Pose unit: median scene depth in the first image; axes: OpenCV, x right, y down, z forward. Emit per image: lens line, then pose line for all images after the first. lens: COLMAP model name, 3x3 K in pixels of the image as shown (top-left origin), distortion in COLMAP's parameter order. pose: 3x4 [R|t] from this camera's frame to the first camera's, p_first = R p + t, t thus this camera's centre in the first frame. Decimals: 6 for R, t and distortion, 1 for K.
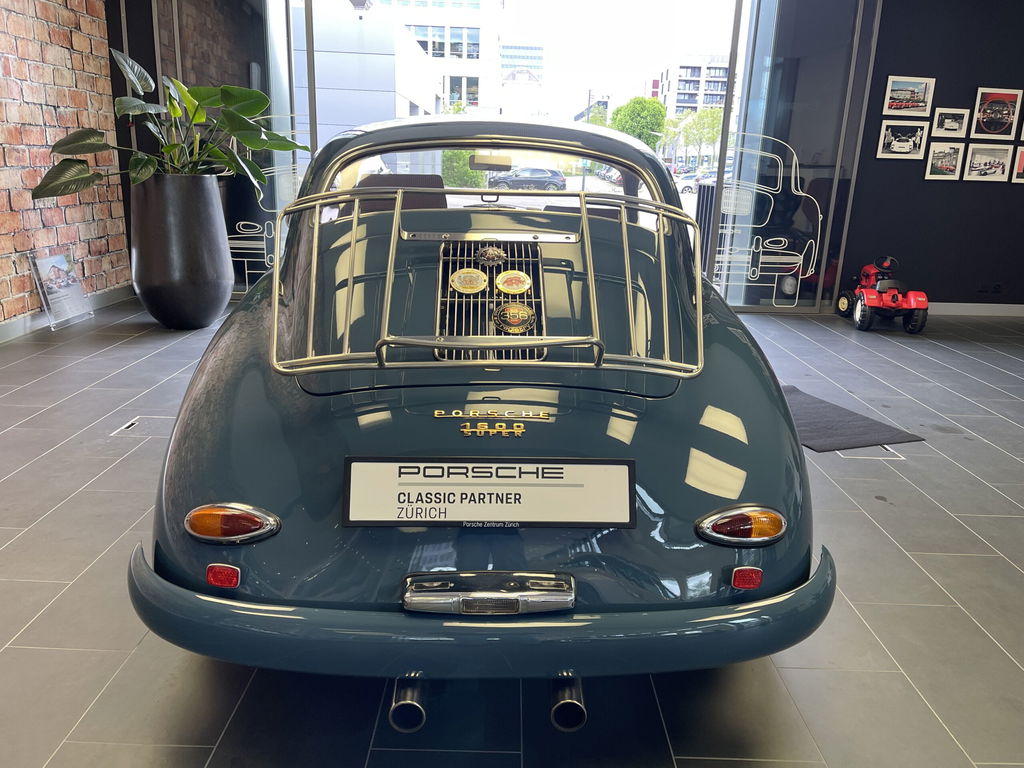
lens RADIAL K [[785.4, 0, 513.7], [0, 785.4, 385.6], [0, 0, 1]] dist [0.061999, -0.093577]
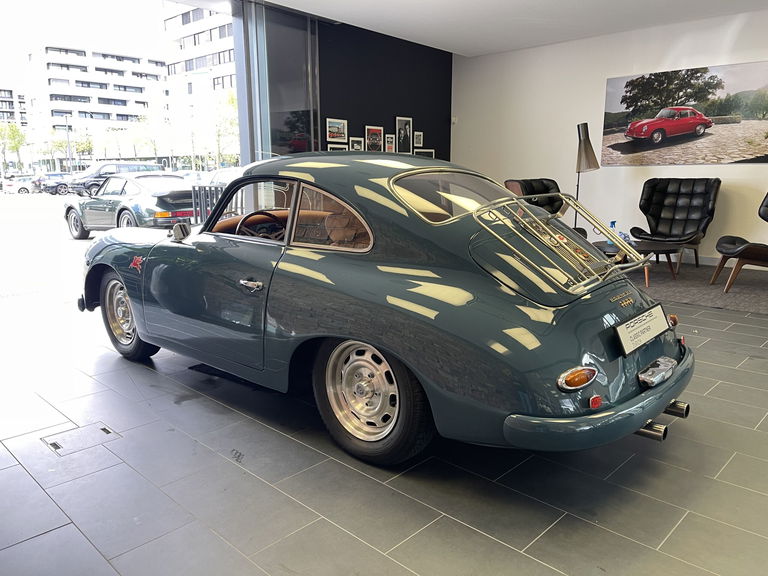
lens RADIAL K [[589.1, 0, 385.1], [0, 589.1, 289.6], [0, 0, 1]] dist [0.061999, -0.093577]
pose [[0.699308, -0.171901, 0.693843, -0.369103], [0.217511, 0.975798, 0.022532, -0.036581], [-0.680924, 0.135161, 0.719774, 0.059606]]
